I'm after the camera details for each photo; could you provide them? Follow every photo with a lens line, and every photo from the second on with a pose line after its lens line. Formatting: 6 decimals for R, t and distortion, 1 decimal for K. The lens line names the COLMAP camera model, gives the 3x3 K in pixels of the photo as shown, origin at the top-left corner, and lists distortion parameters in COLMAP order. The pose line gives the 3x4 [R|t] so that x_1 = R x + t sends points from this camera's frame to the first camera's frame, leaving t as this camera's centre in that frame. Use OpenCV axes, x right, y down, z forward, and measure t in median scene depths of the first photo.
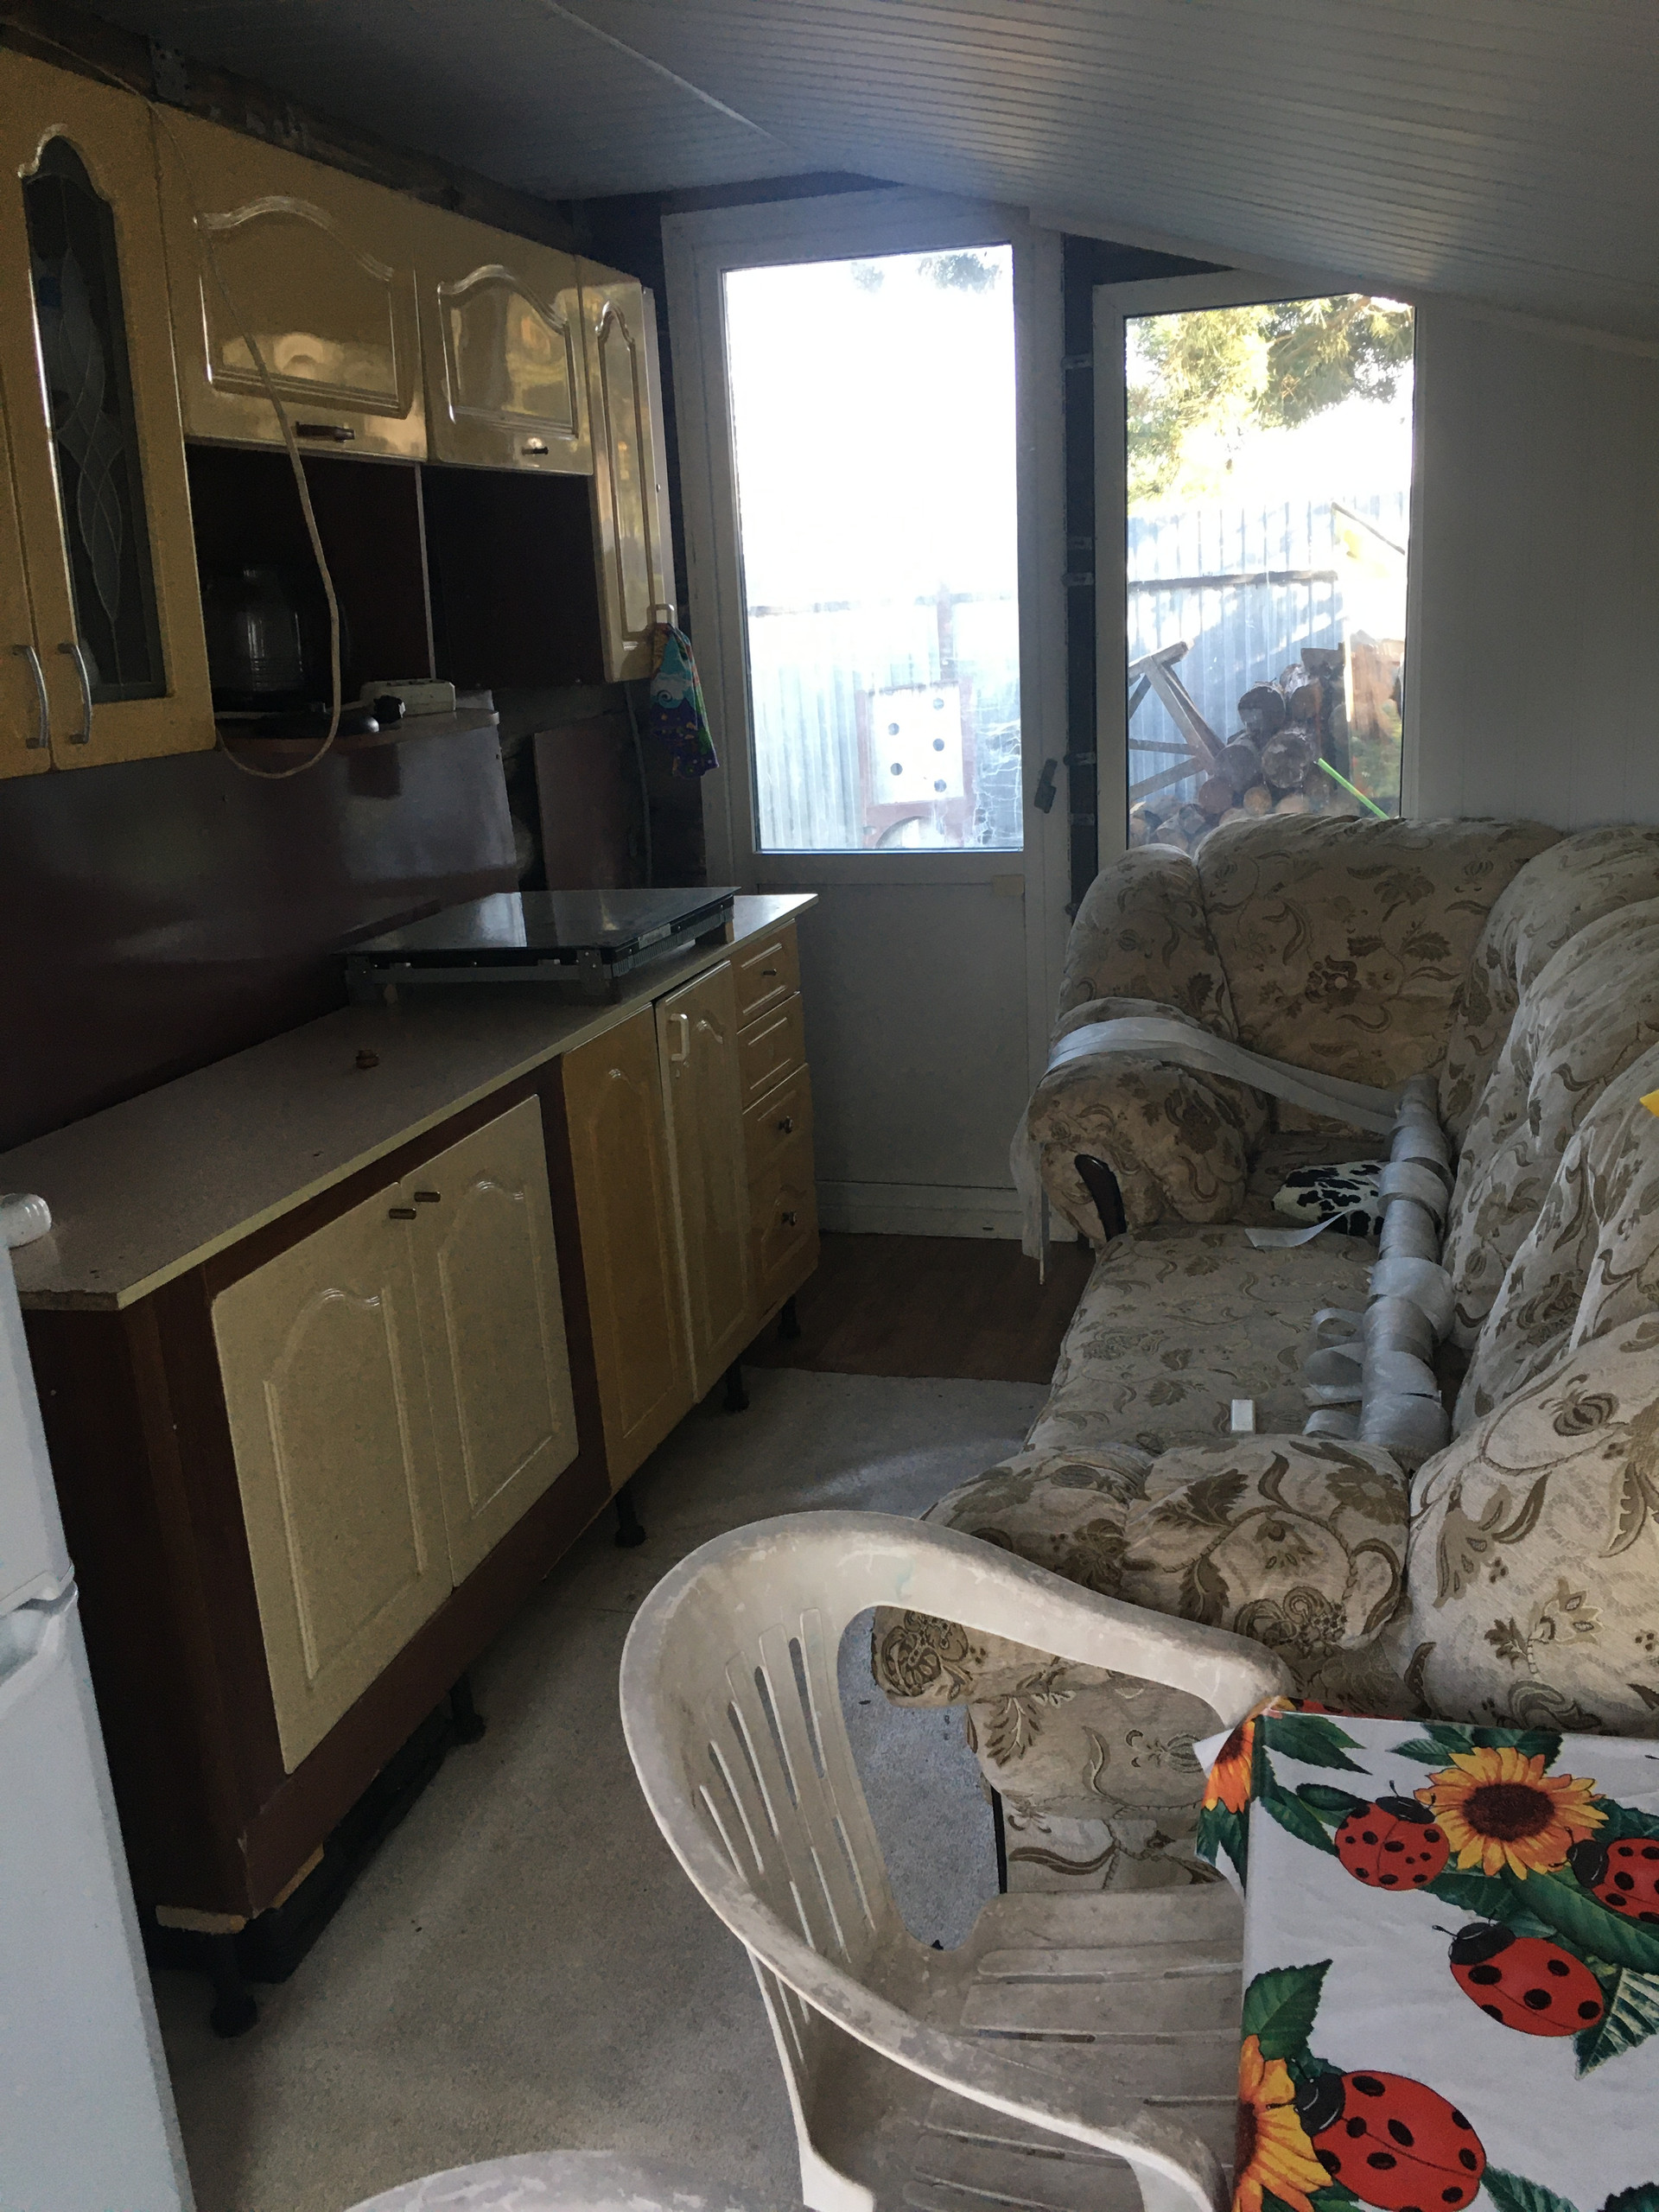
lens RADIAL K [[1876.6, 0, 833.9], [0, 1876.6, 1110.2], [0, 0, 1]] dist [0.055226, -0.057971]
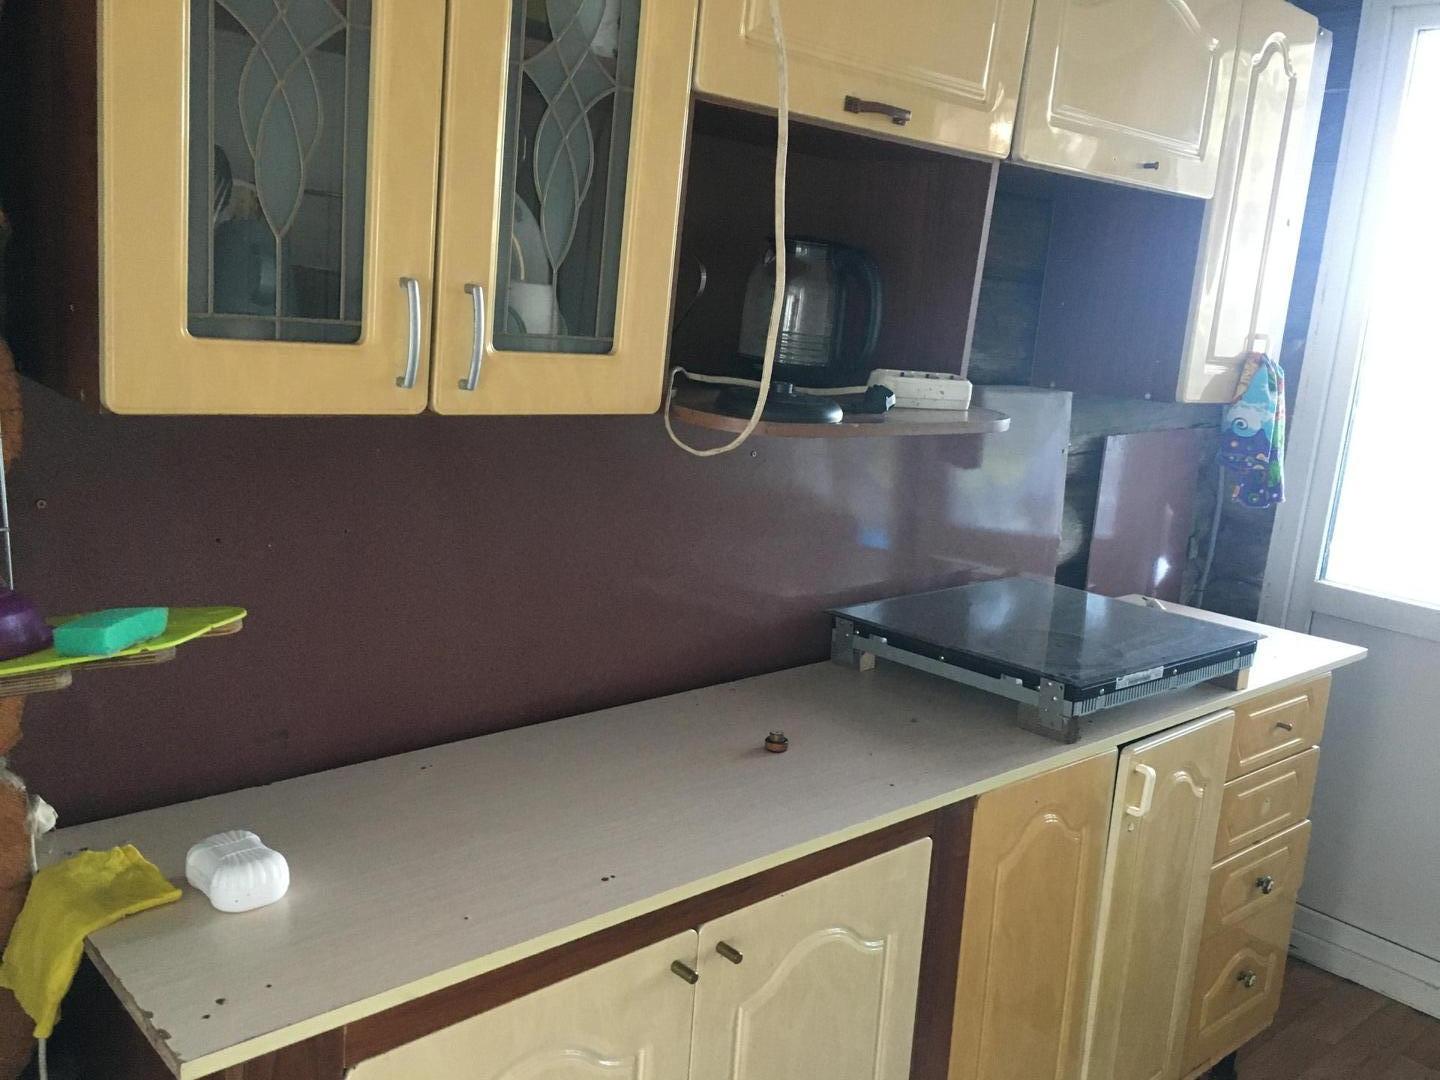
lens RADIAL K [[1221.7, 0, 712.3], [0, 1221.7, 536.5], [0, 0, 1]] dist [0.055226, -0.057971]
pose [[0.842178, 0.216625, -0.493770, 0.010929], [-0.254910, 0.966907, -0.010578, -0.100859], [0.475138, 0.134775, 0.869528, 0.370149]]
